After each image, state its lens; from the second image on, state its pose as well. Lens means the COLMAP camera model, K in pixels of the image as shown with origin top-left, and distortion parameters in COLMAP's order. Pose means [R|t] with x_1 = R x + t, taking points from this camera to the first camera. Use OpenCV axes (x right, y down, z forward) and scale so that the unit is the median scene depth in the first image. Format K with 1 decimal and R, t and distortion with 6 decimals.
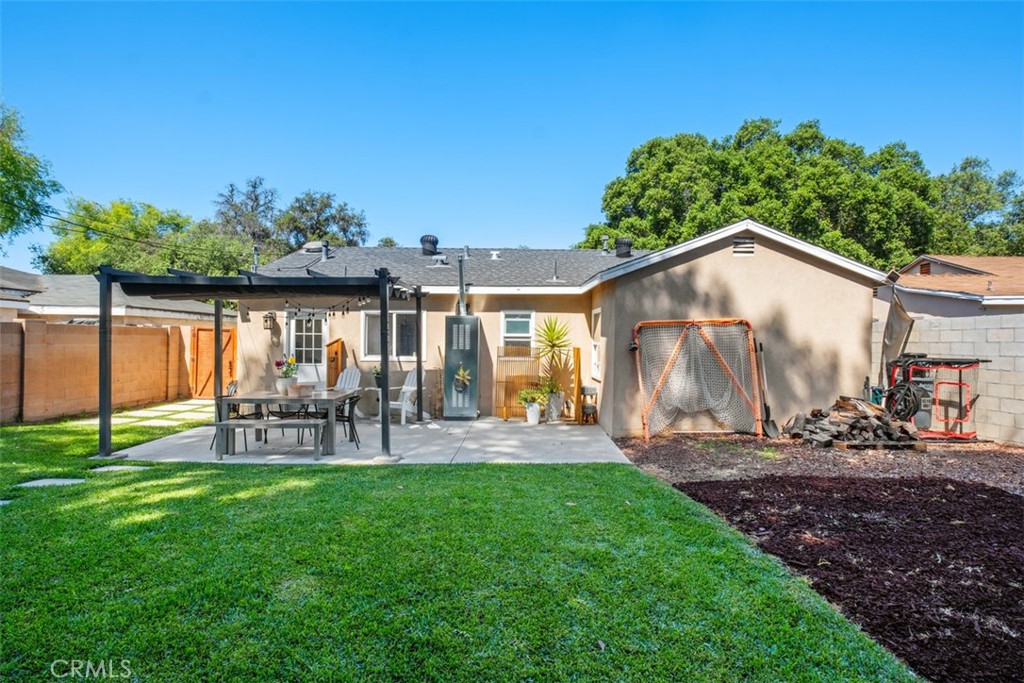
lens RADIAL K [[509.6, 0, 512.0], [0, 509.6, 341.5], [0, 0, 1]] dist [0.001177, -0.000623]
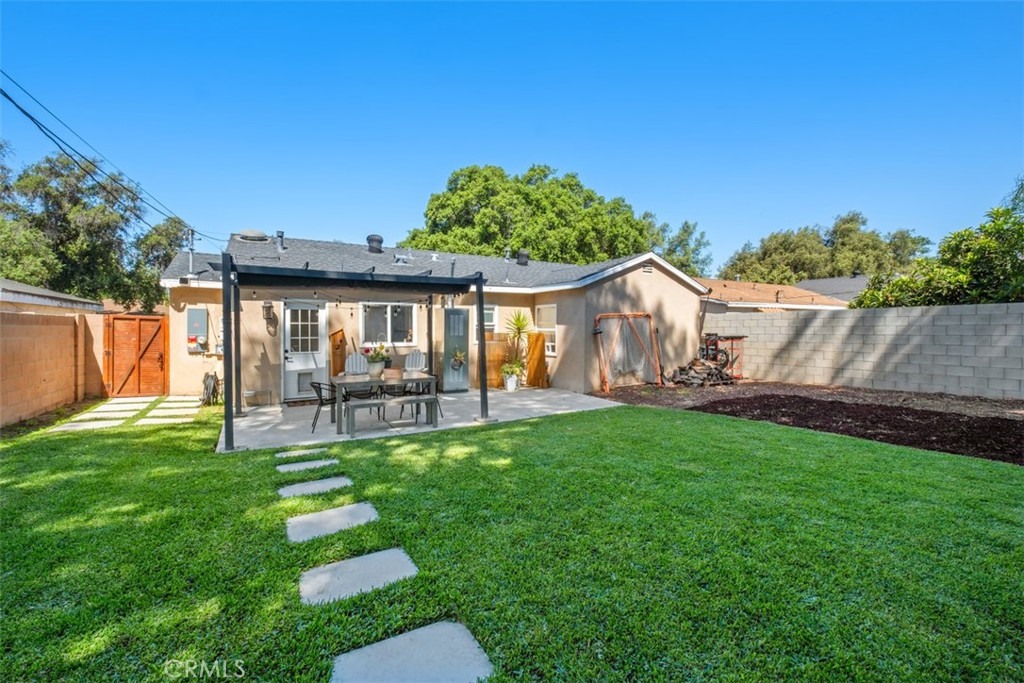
lens RADIAL K [[446.2, 0, 506.5], [0, 446.2, 340.8], [0, 0, 1]] dist [-0.005623, -0.000584]
pose [[0.864421, -0.022941, 0.502245, -0.500373], [0.008382, 0.999477, 0.031225, -0.004224], [-0.502699, -0.022782, 0.864161, 0.001667]]
